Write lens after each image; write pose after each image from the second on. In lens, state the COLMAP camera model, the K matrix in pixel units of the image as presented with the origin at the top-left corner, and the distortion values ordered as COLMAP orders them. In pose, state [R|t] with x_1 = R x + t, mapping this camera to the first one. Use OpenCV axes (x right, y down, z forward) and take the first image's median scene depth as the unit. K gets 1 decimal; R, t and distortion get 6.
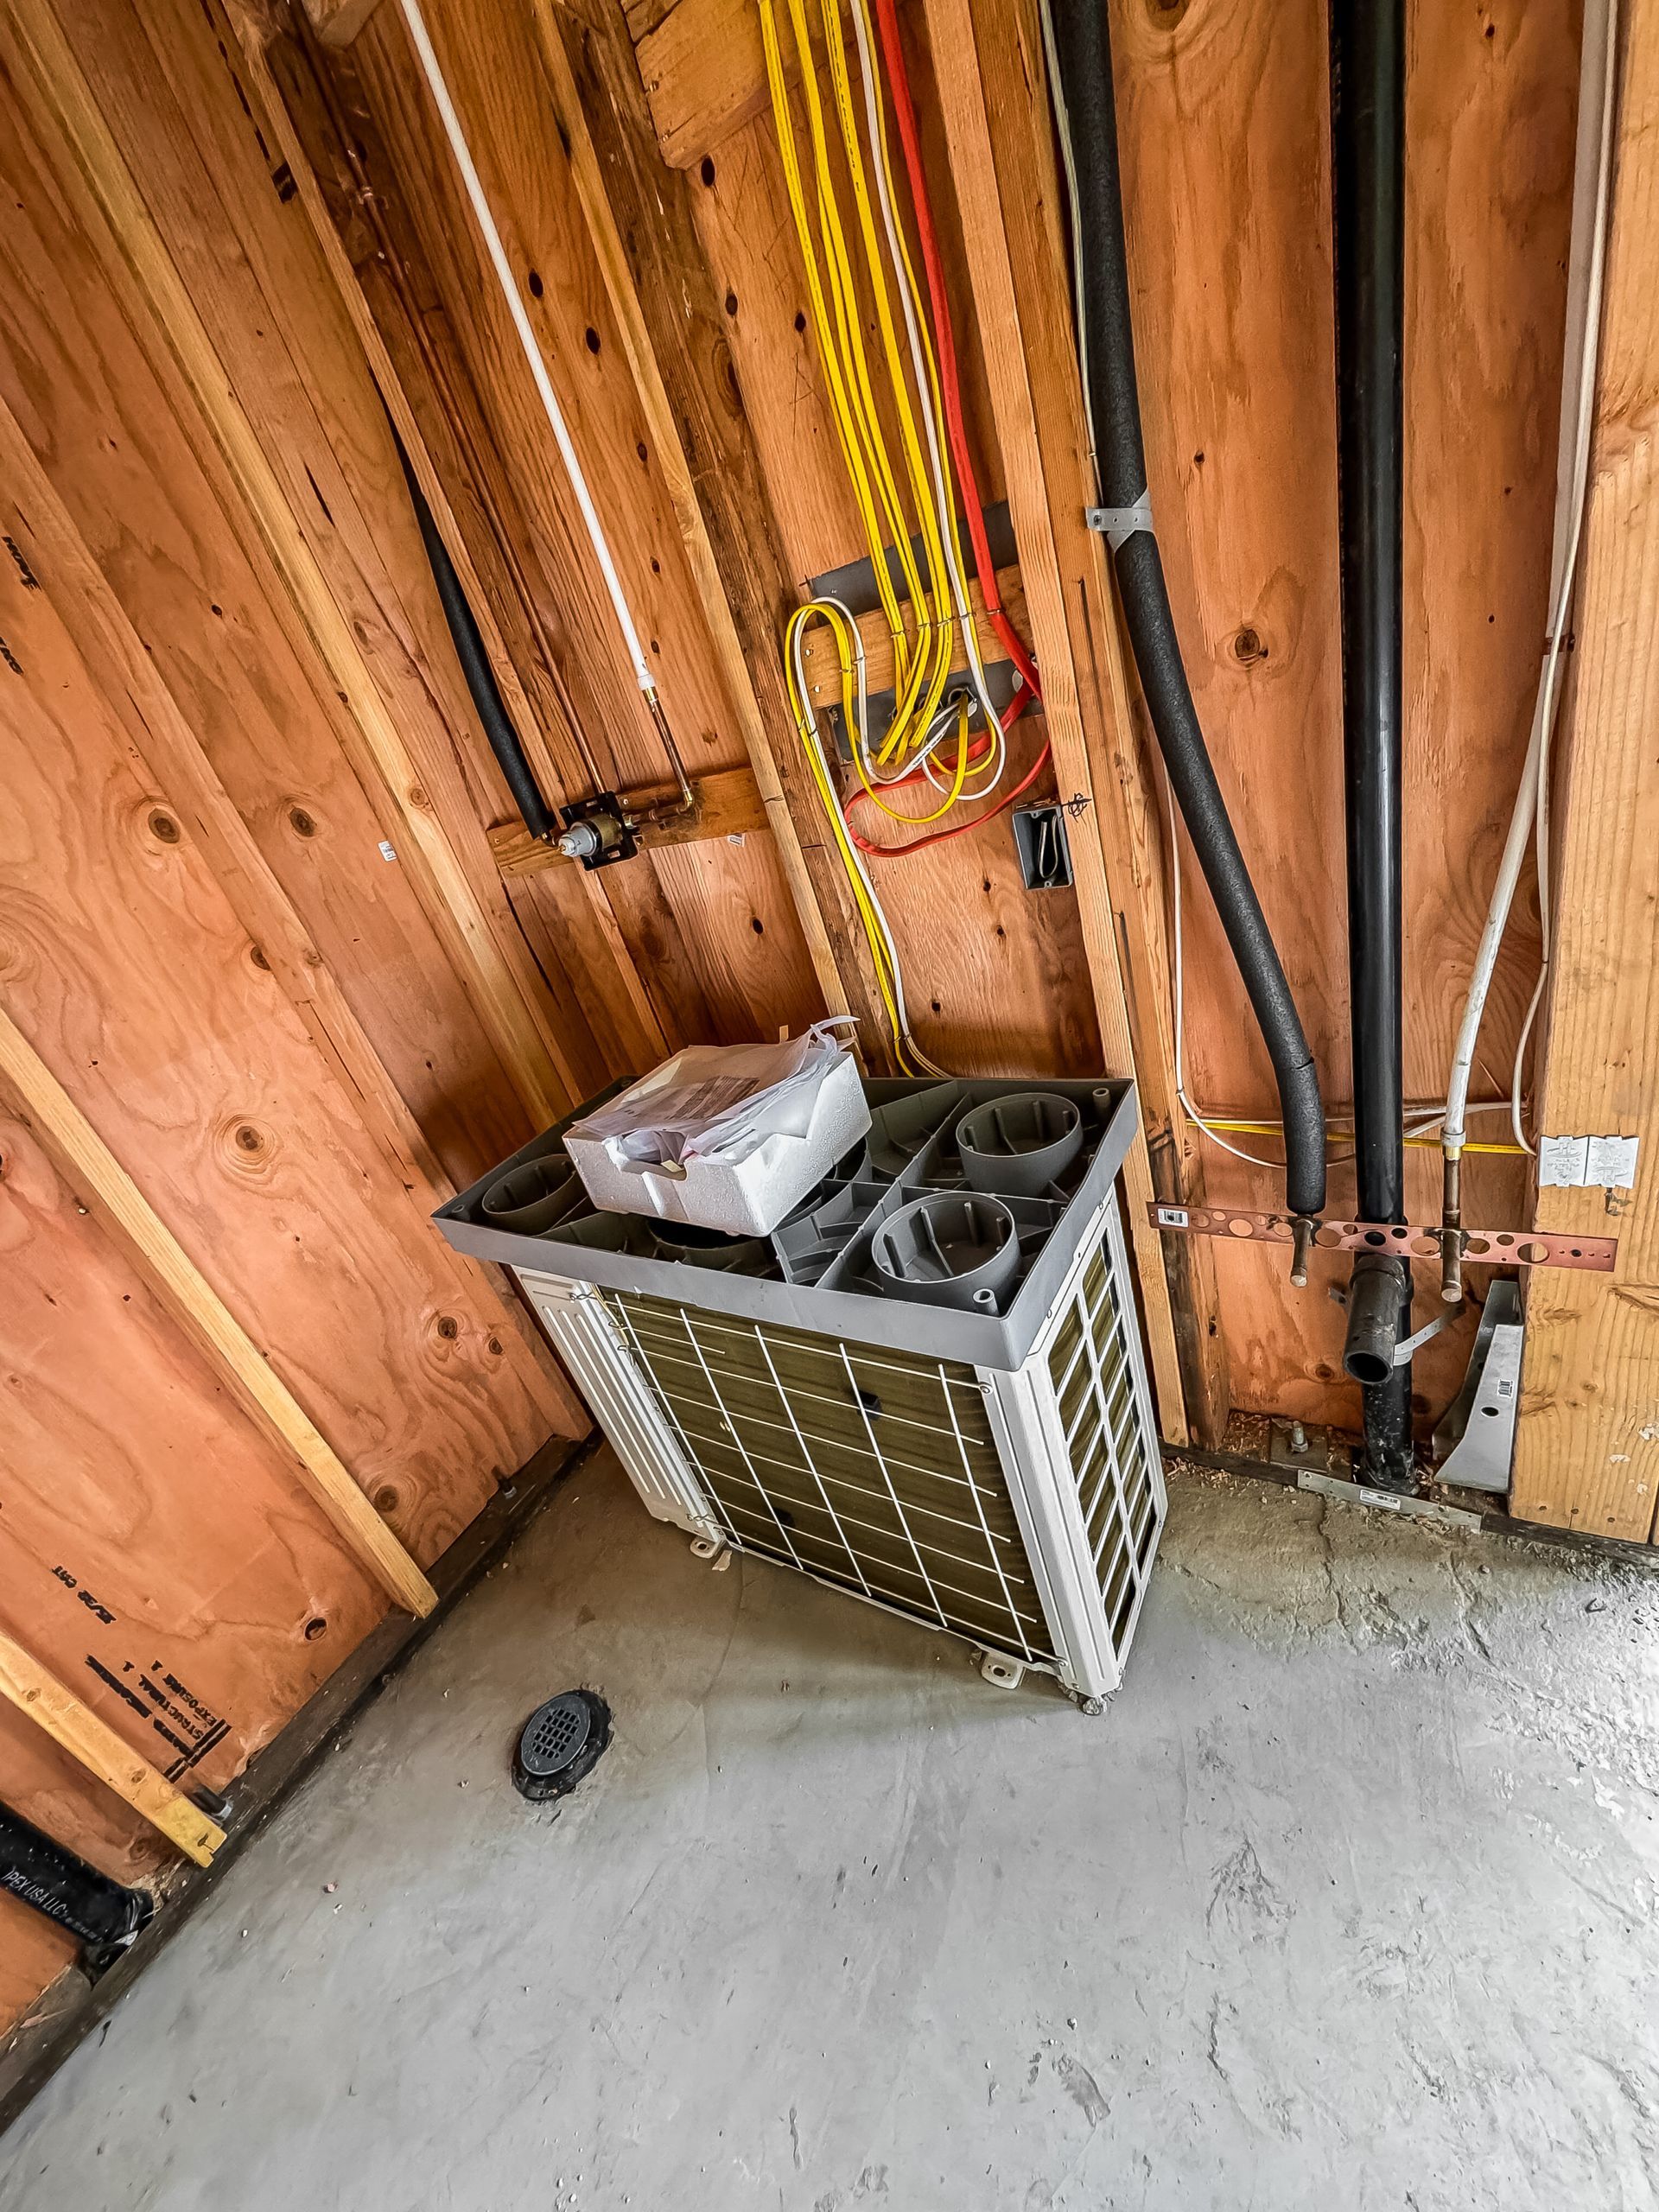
lens RADIAL K [[885.0, 0, 829.5], [0, 885.0, 1106.0], [0, 0, 1]] dist [-0.001282, 0.000473]
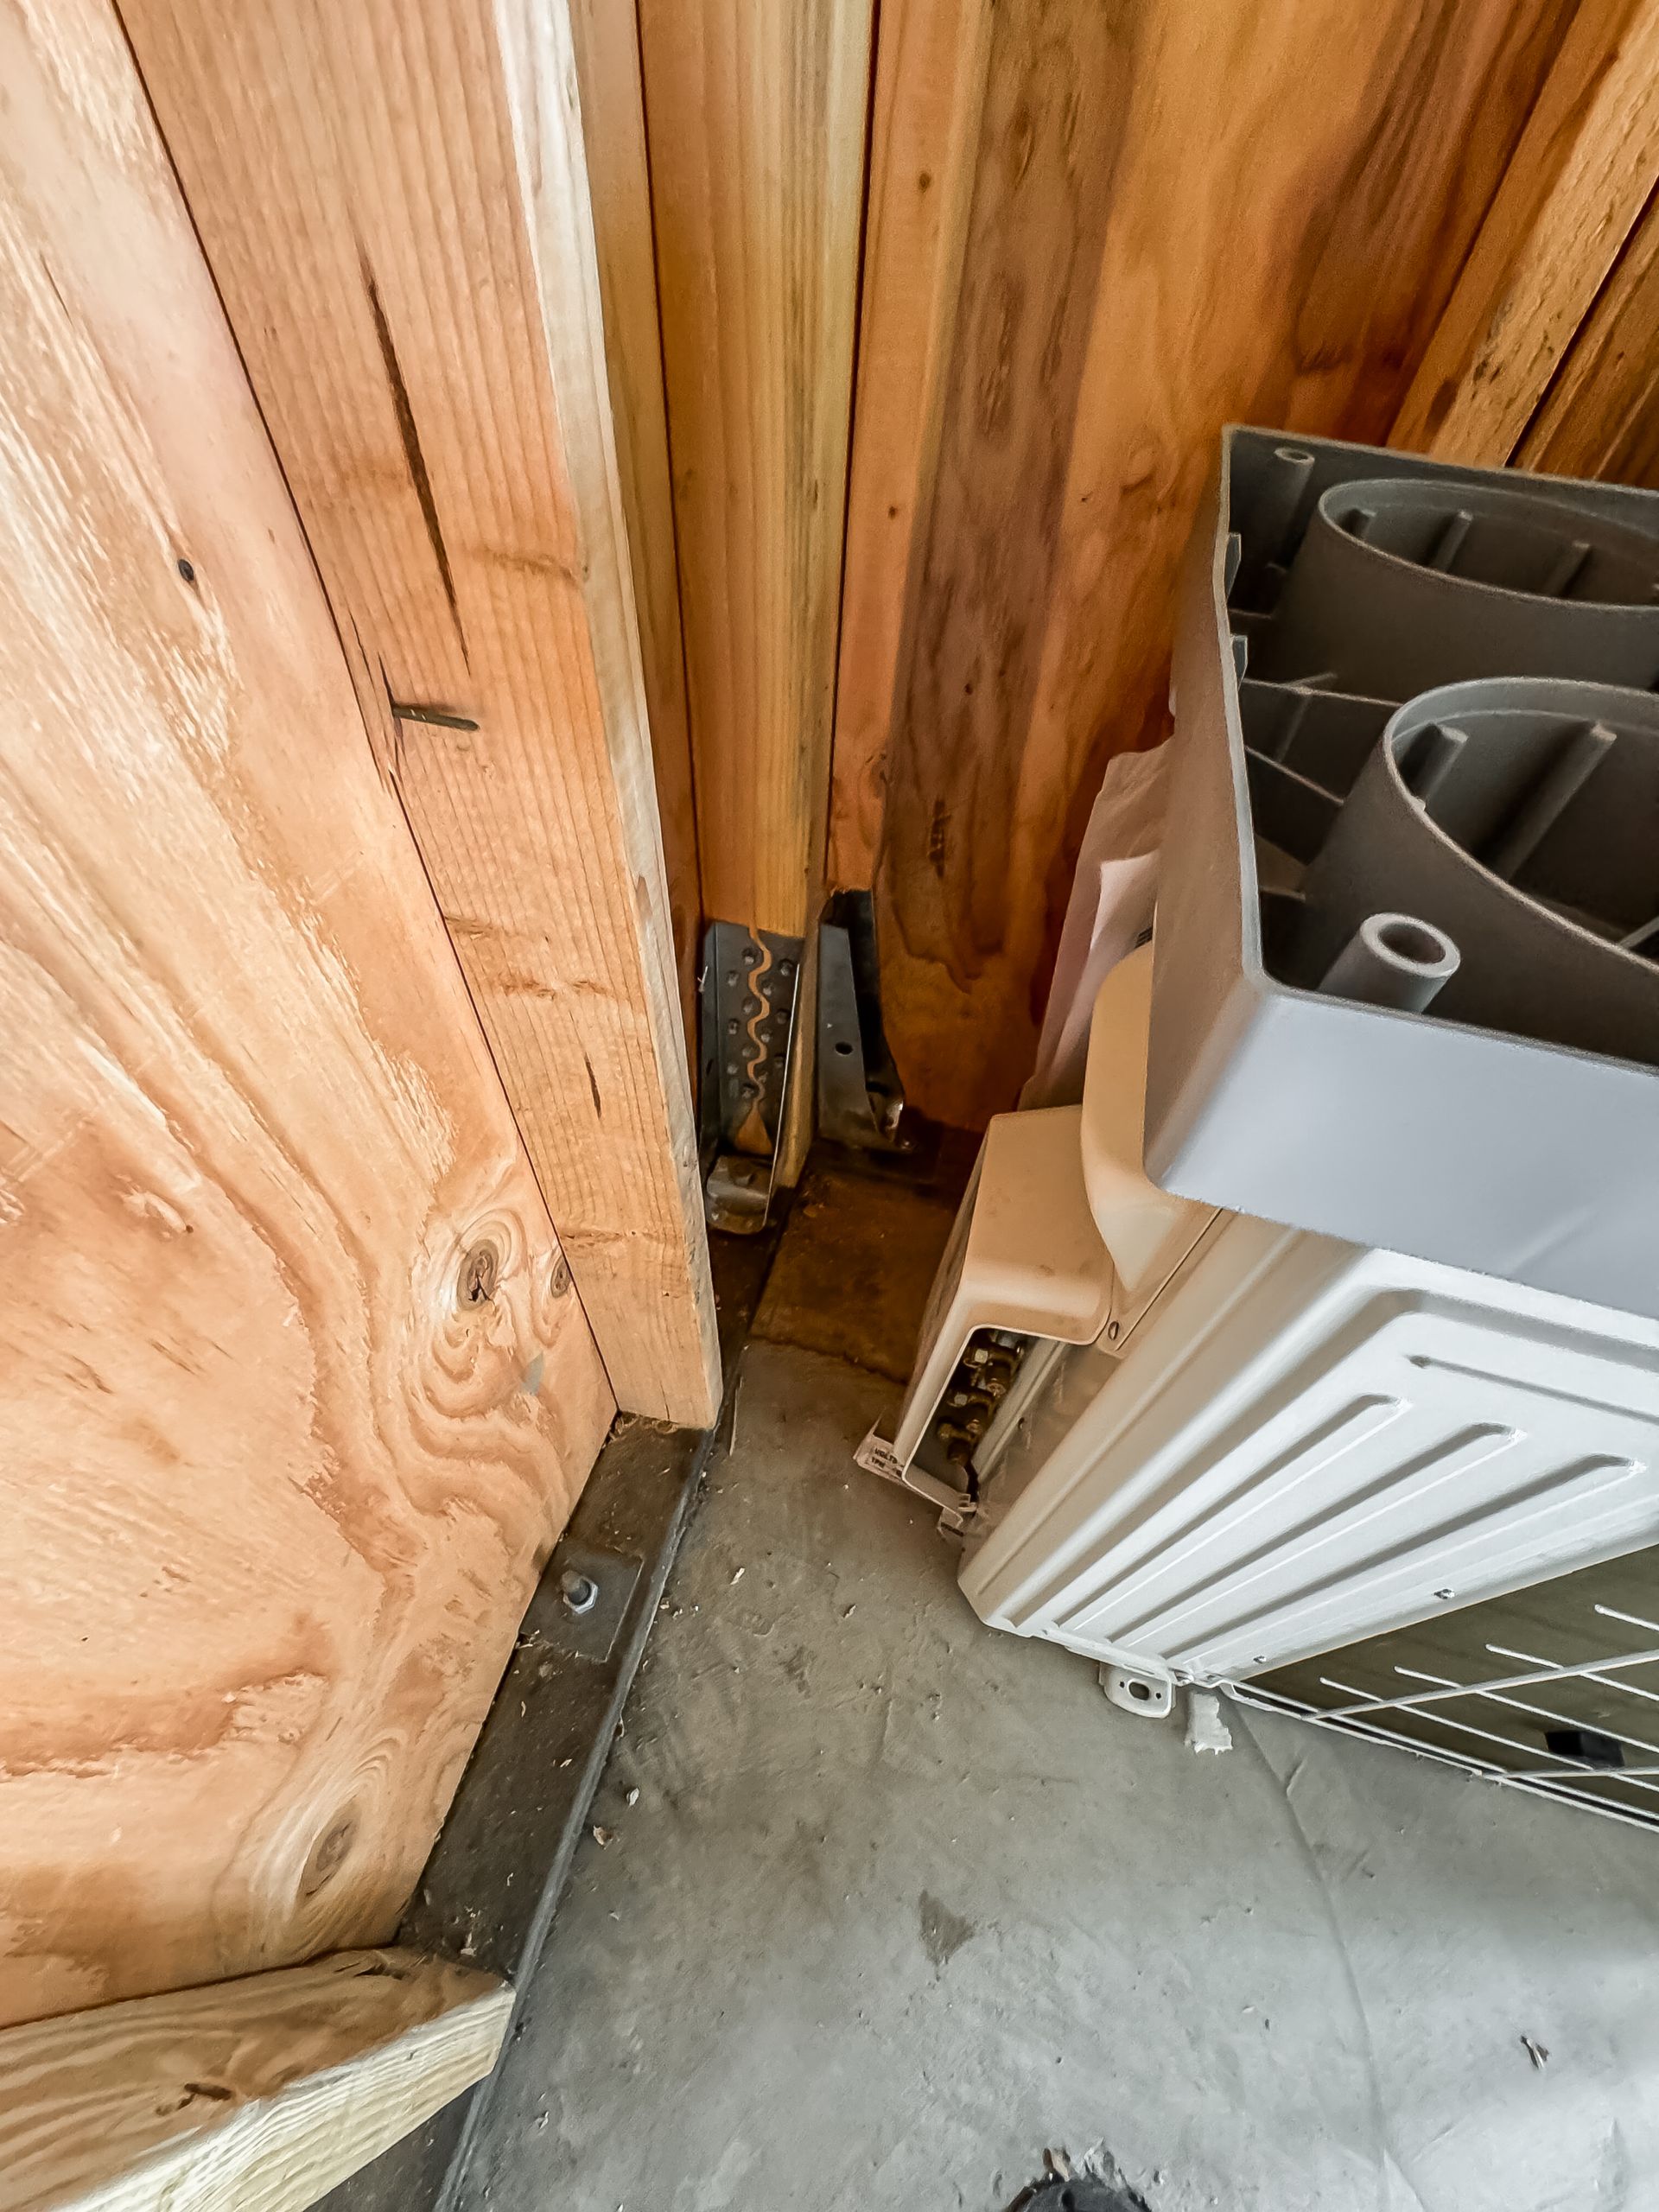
lens RADIAL K [[885.0, 0, 829.5], [0, 885.0, 1106.0], [0, 0, 1]] dist [-0.001282, 0.000473]
pose [[0.901345, 0.010072, 0.432984, -0.493786], [-0.170396, 0.927352, 0.333142, 0.094424], [-0.398173, -0.374055, 0.837581, 0.803059]]
